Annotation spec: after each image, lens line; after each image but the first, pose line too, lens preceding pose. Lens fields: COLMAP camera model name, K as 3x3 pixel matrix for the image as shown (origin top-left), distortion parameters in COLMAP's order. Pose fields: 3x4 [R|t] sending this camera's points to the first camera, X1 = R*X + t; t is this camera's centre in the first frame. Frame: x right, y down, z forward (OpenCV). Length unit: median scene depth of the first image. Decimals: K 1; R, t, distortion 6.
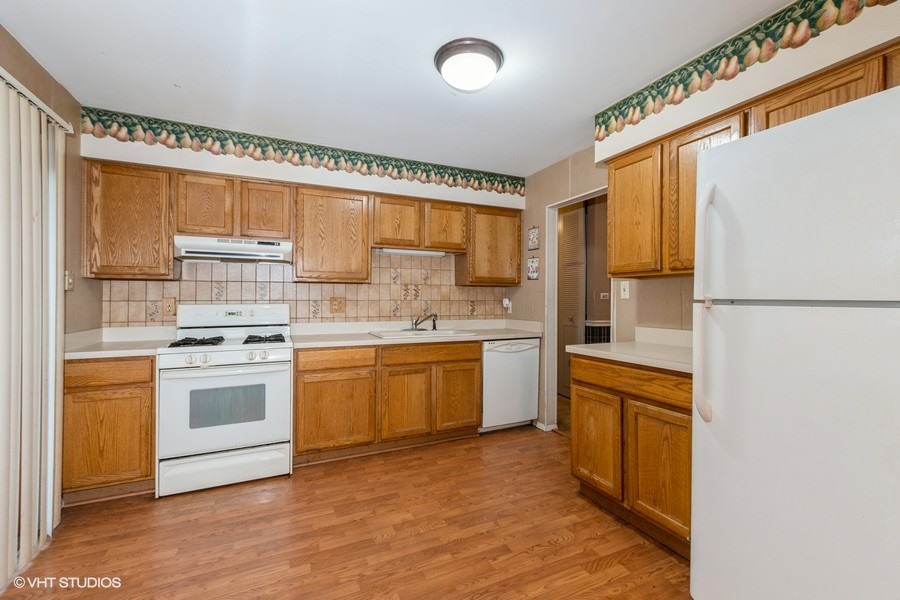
lens RADIAL K [[382.6, 0, 451.0], [0, 382.6, 291.7], [0, 0, 1]] dist [0.002297, 0.000413]
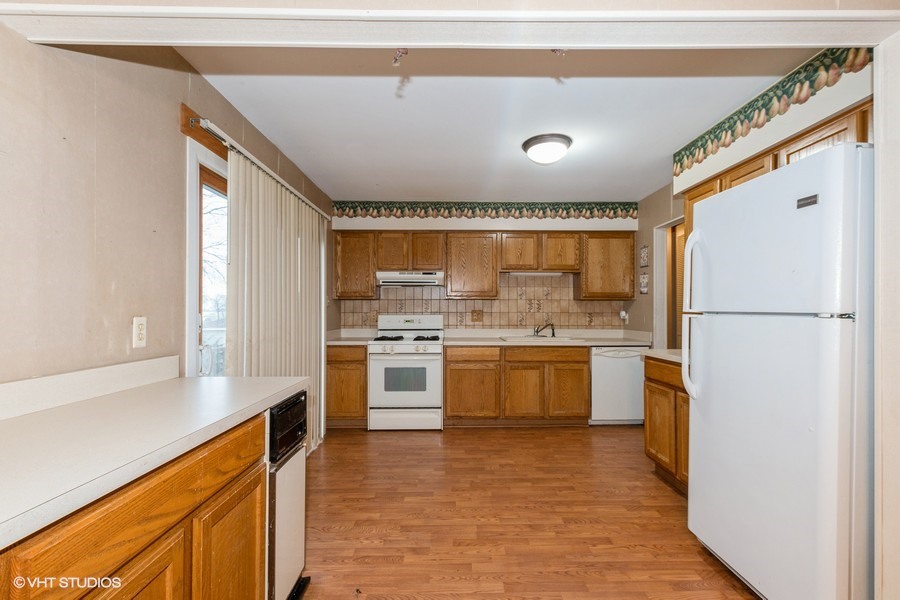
lens RADIAL K [[382.6, 0, 451.0], [0, 382.6, 291.7], [0, 0, 1]] dist [0.002297, 0.000413]
pose [[0.909410, -0.022060, -0.415315, 0.218339], [0.008451, 0.999366, -0.034579, -0.005289], [0.415815, 0.027937, 0.909020, -0.313568]]
